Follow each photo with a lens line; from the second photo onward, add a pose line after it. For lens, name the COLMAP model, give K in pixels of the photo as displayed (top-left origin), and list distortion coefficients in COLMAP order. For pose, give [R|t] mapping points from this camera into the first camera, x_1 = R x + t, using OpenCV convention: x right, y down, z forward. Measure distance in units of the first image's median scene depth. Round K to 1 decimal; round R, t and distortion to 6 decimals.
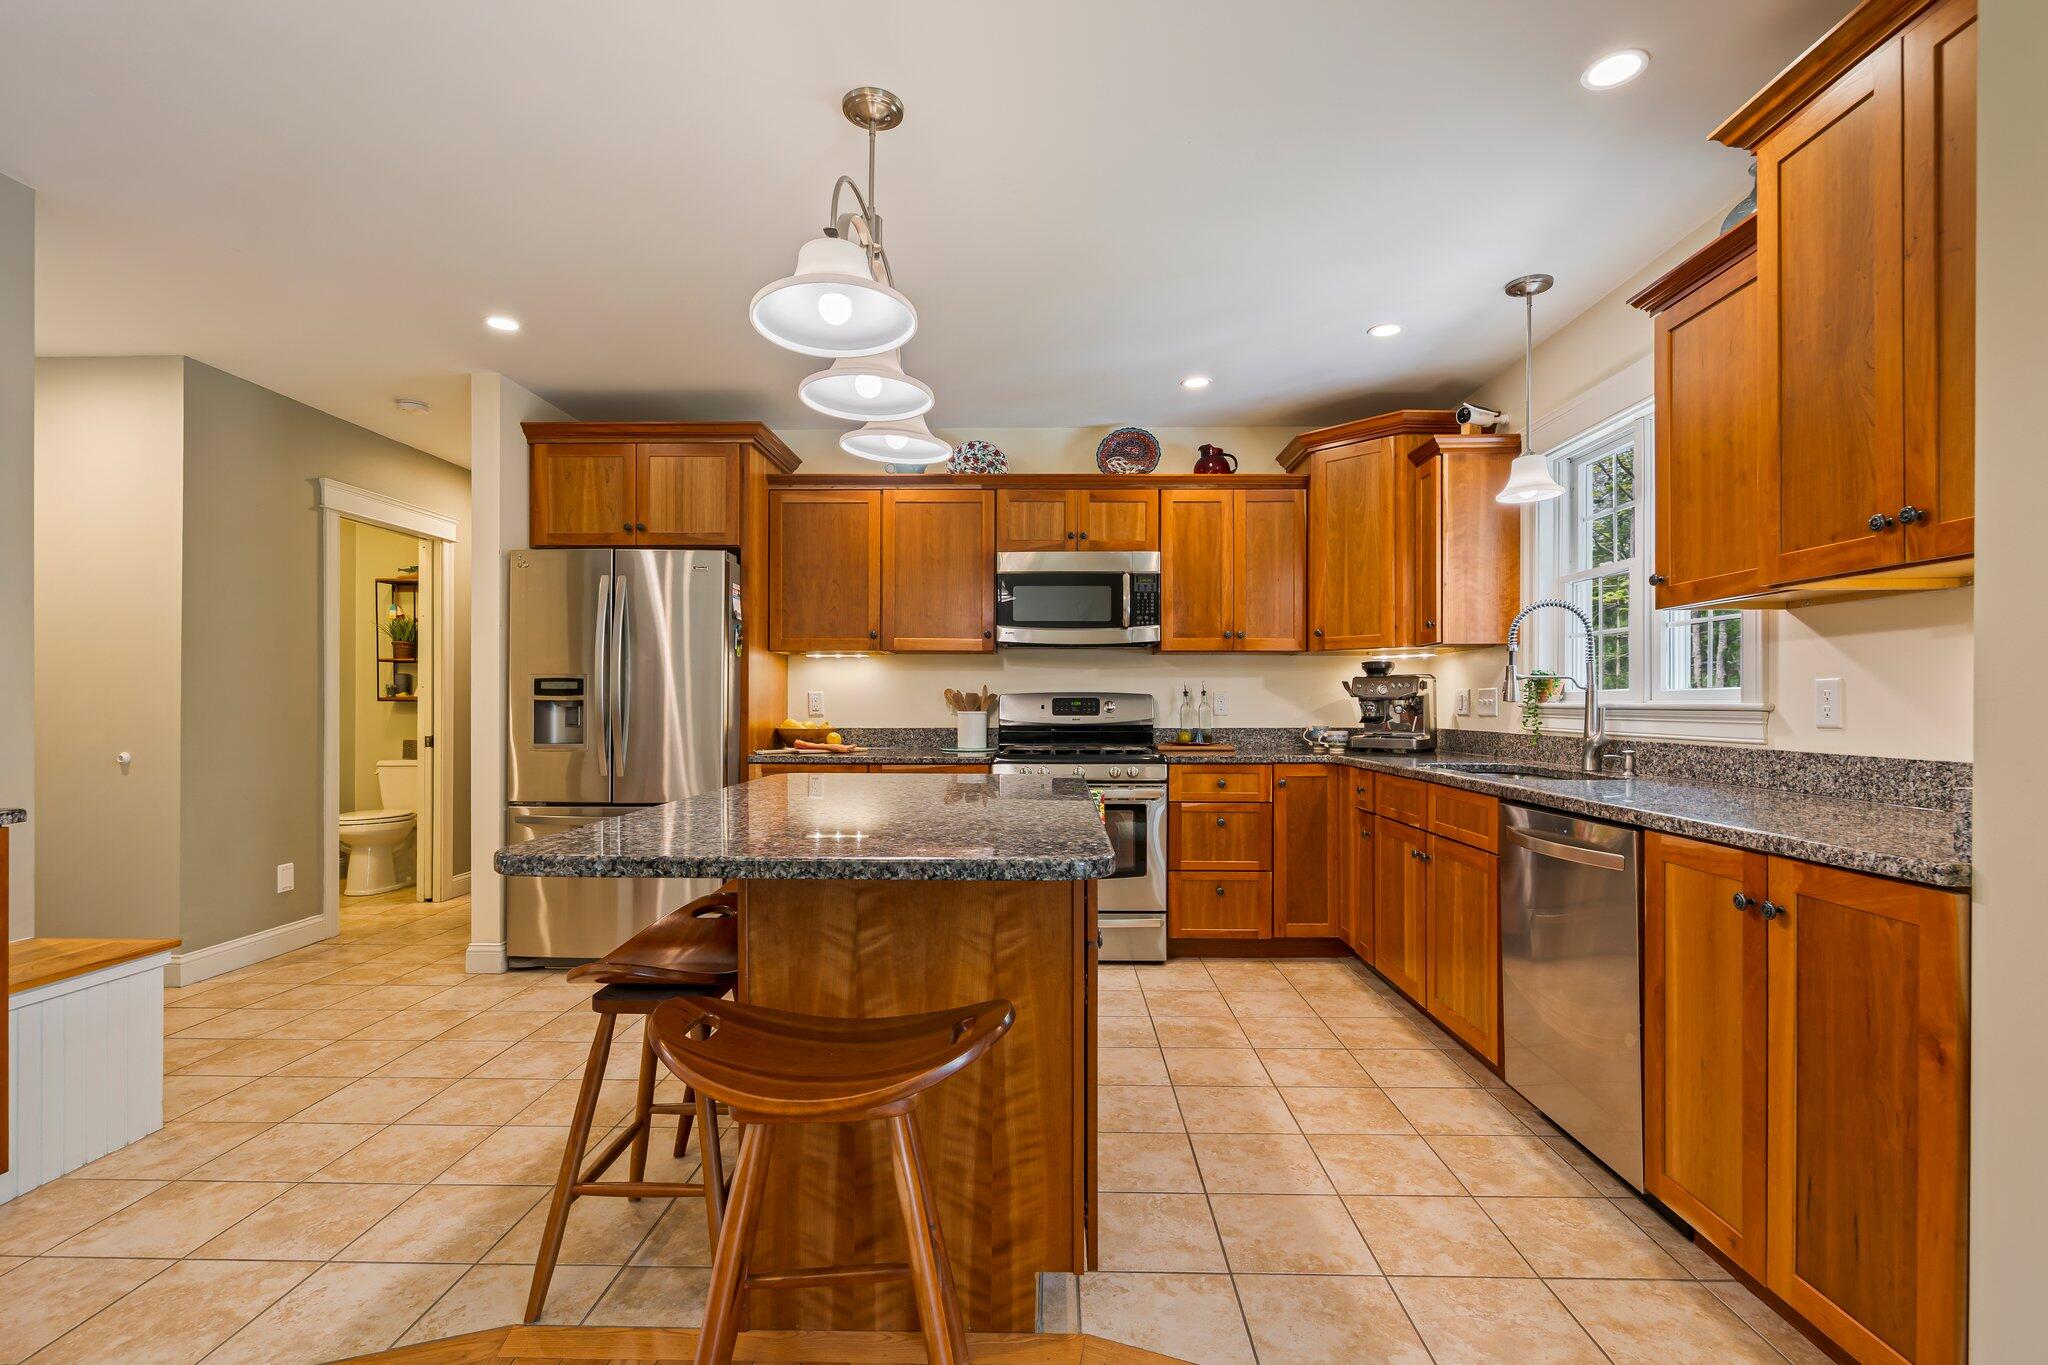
lens RADIAL K [[945.9, 0, 1025.4], [0, 945.9, 694.7], [0, 0, 1]] dist [0.002808, 0.000930]
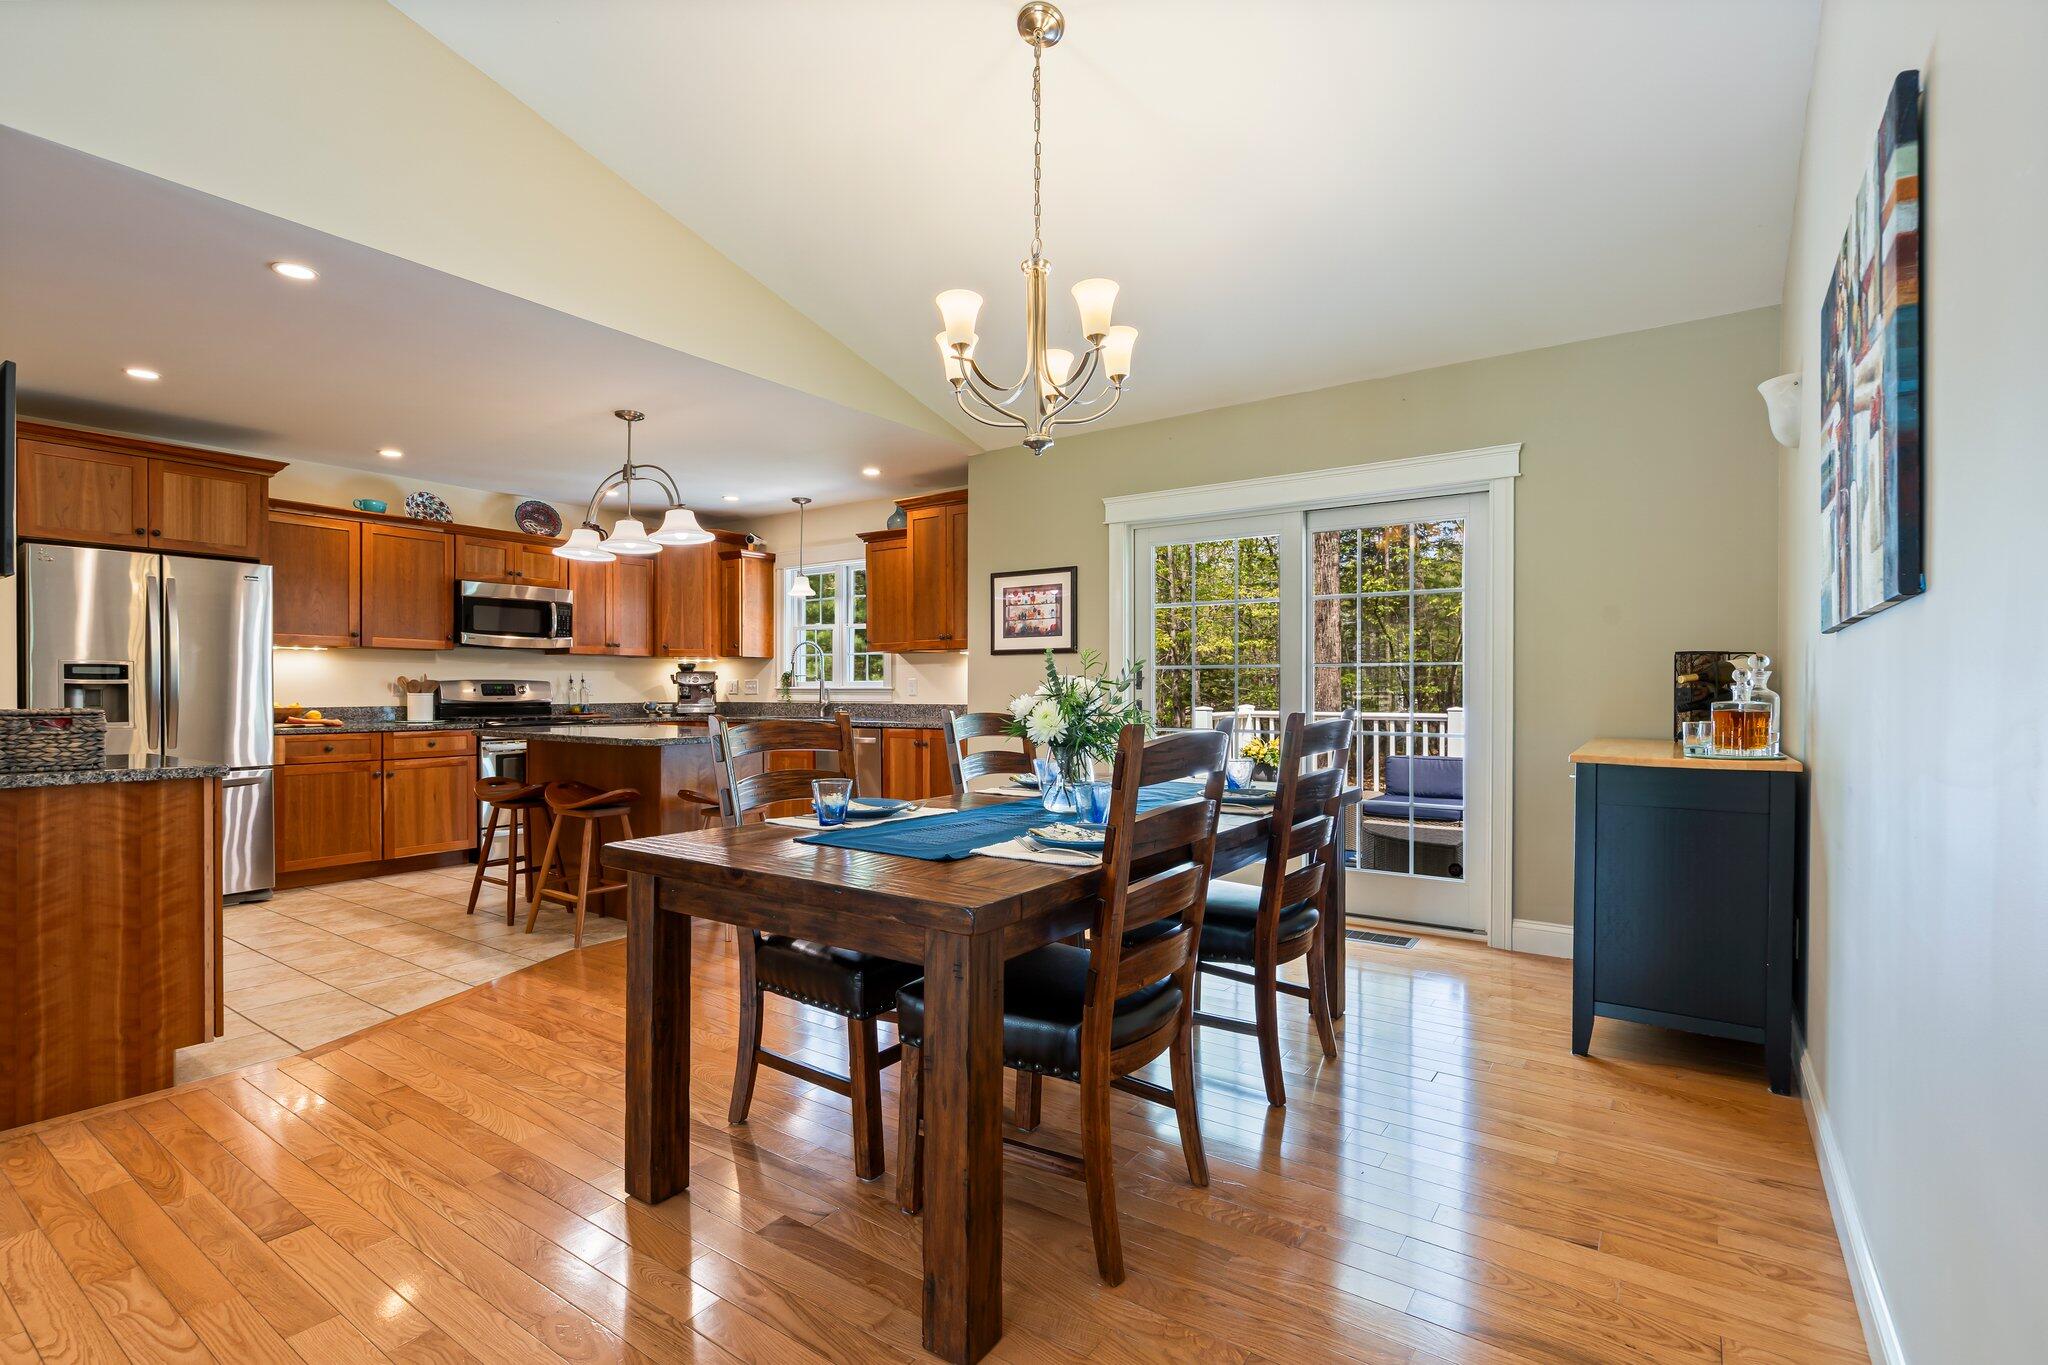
lens RADIAL K [[945.9, 0, 1020.9], [0, 945.9, 691.2], [0, 0, 1]] dist [0.002808, 0.000930]
pose [[0.558169, -0.001849, 0.829726, -0.770580], [-0.006181, 0.999961, 0.006387, 0.000648], [-0.829705, -0.008693, 0.558135, -0.506606]]
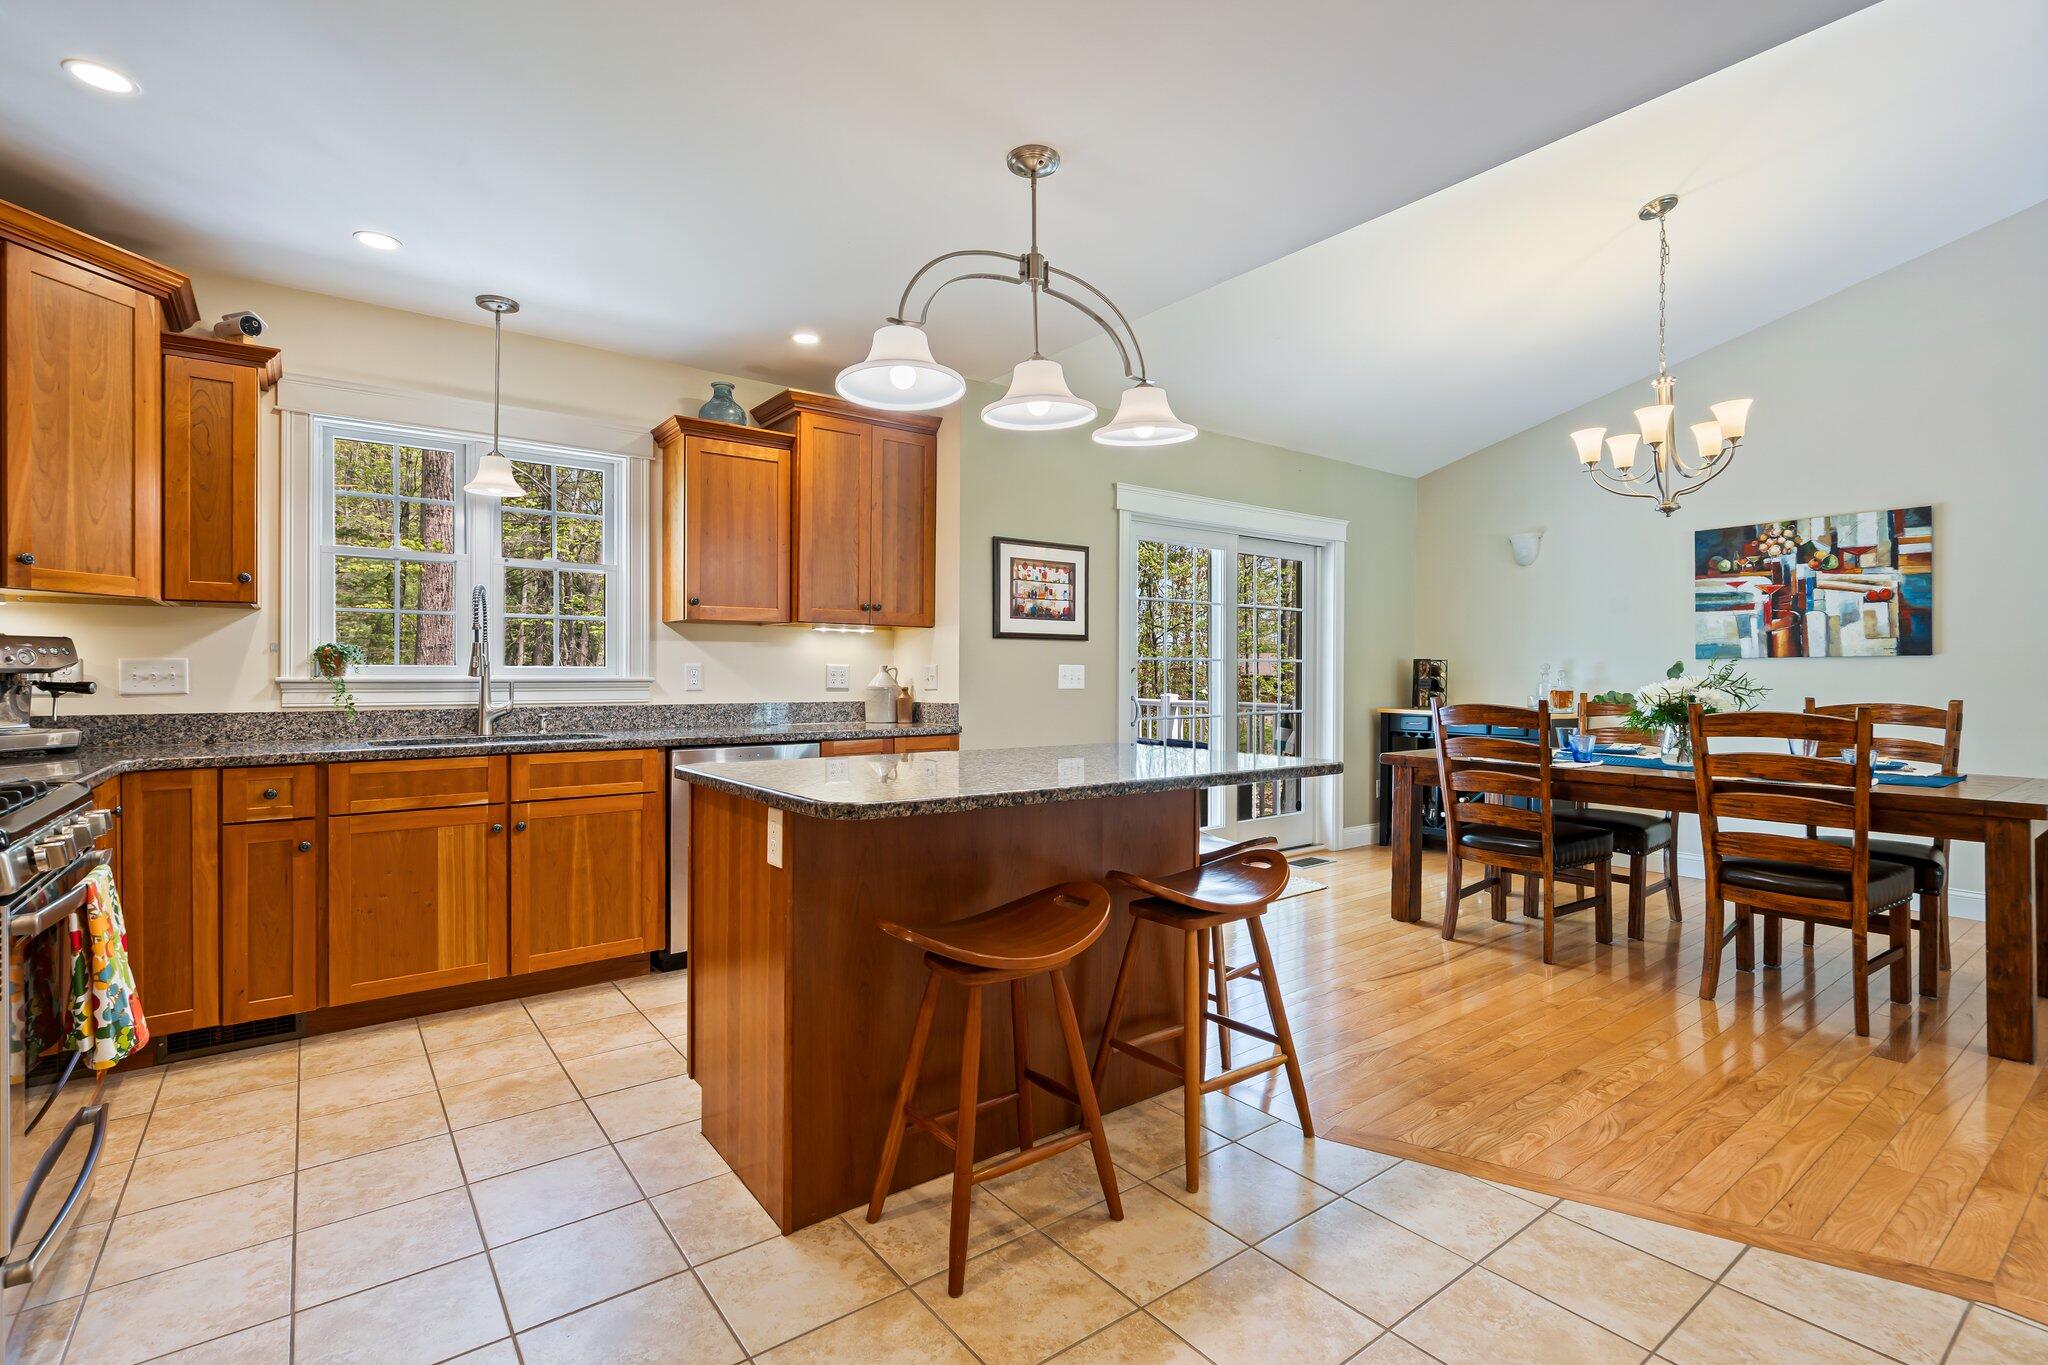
lens RADIAL K [[945.9, 0, 1042.4], [0, 945.9, 675.8], [0, 0, 1]] dist [0.002808, 0.000930]
pose [[-0.631575, -0.003942, 0.775305, -0.551289], [-0.008088, 0.999966, -0.001503, 0.002432], [-0.775273, -0.007220, -0.631585, 0.897445]]
